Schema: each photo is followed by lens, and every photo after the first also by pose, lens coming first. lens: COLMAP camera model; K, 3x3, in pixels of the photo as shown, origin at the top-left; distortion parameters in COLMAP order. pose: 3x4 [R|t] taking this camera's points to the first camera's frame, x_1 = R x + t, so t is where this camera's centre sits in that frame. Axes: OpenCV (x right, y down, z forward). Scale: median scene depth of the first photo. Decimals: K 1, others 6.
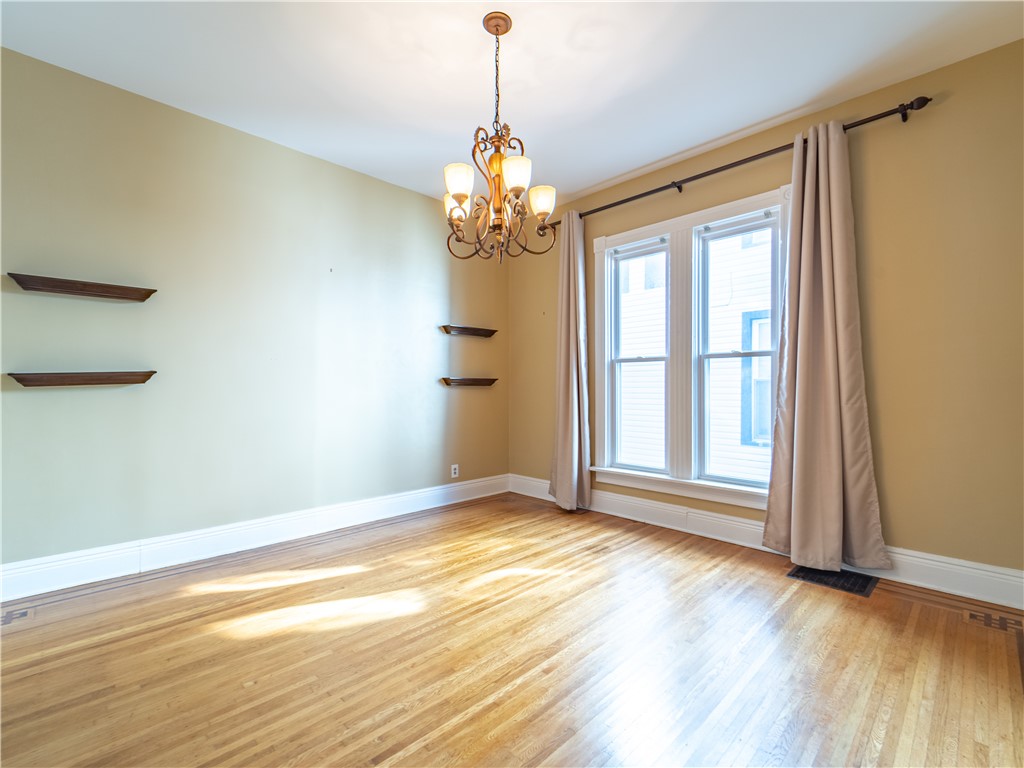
lens RADIAL K [[458.5, 0, 520.0], [0, 458.5, 384.4], [0, 0, 1]] dist [0.002962, -0.000232]
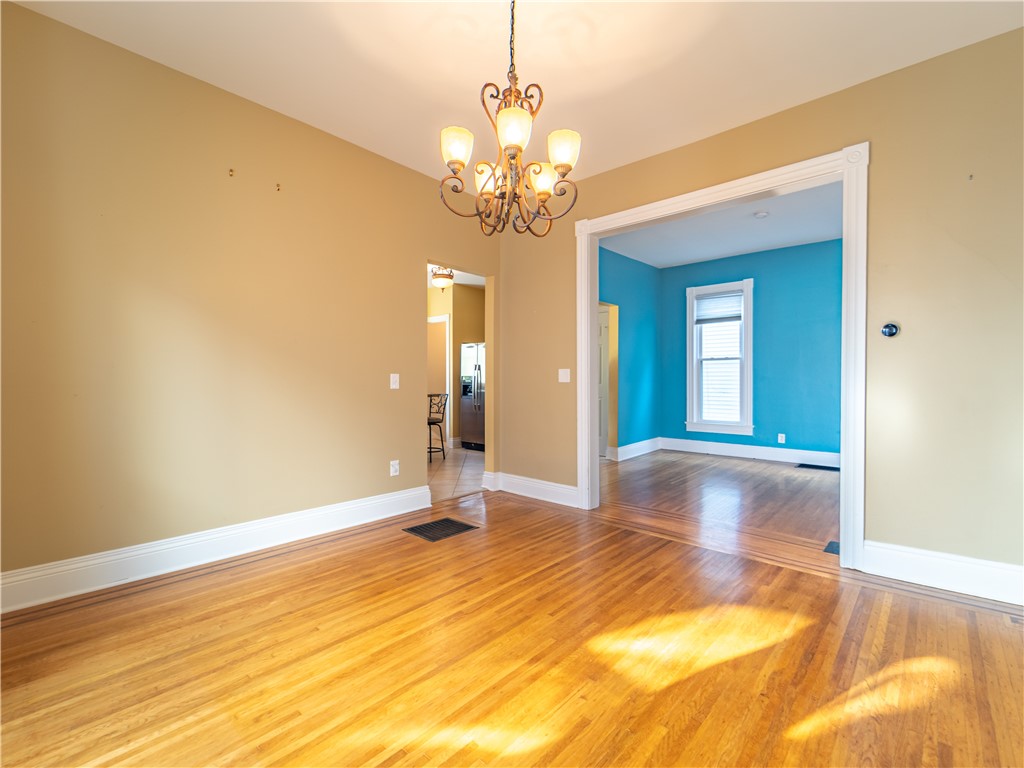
lens RADIAL K [[458.5, 0, 520.0], [0, 458.5, 384.4], [0, 0, 1]] dist [0.002962, -0.000232]
pose [[-0.997964, -0.001765, -0.063761, -0.008271], [-0.001558, 0.999993, -0.003292, 0.016615], [0.063766, -0.003186, -0.997960, 1.356259]]
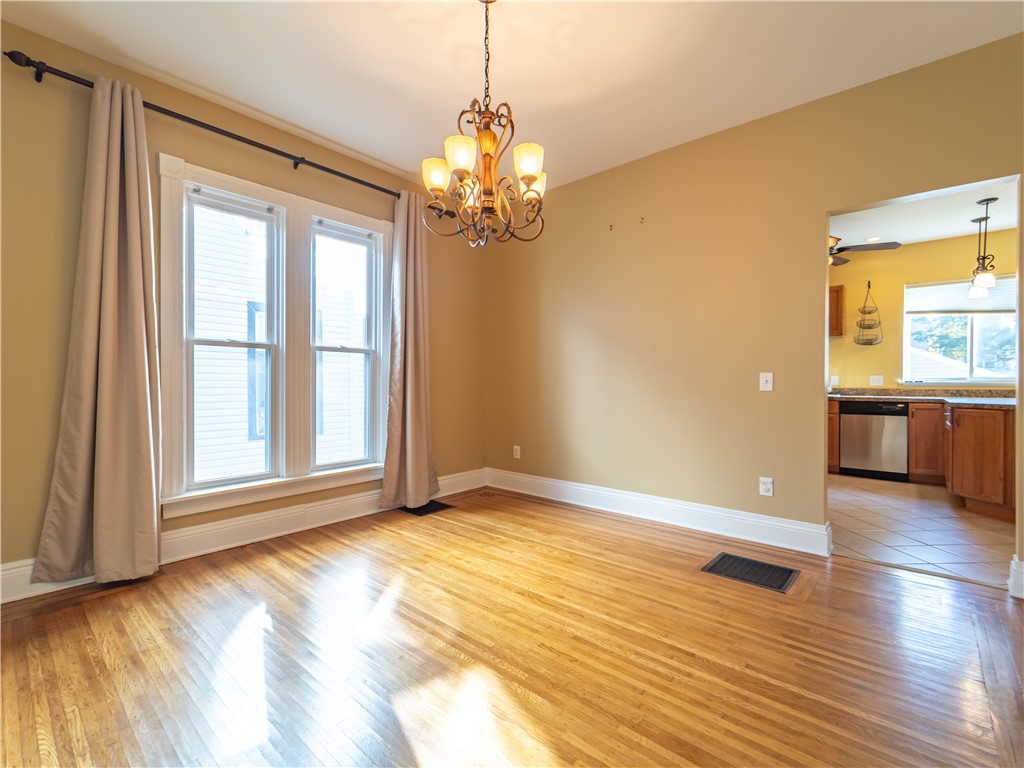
lens RADIAL K [[458.5, 0, 520.0], [0, 458.5, 384.4], [0, 0, 1]] dist [0.002962, -0.000232]
pose [[-0.078447, -0.005596, 0.996903, -0.727826], [-0.008823, 0.999949, 0.004919, 0.010628], [-0.996879, -0.008409, -0.078492, 0.728624]]
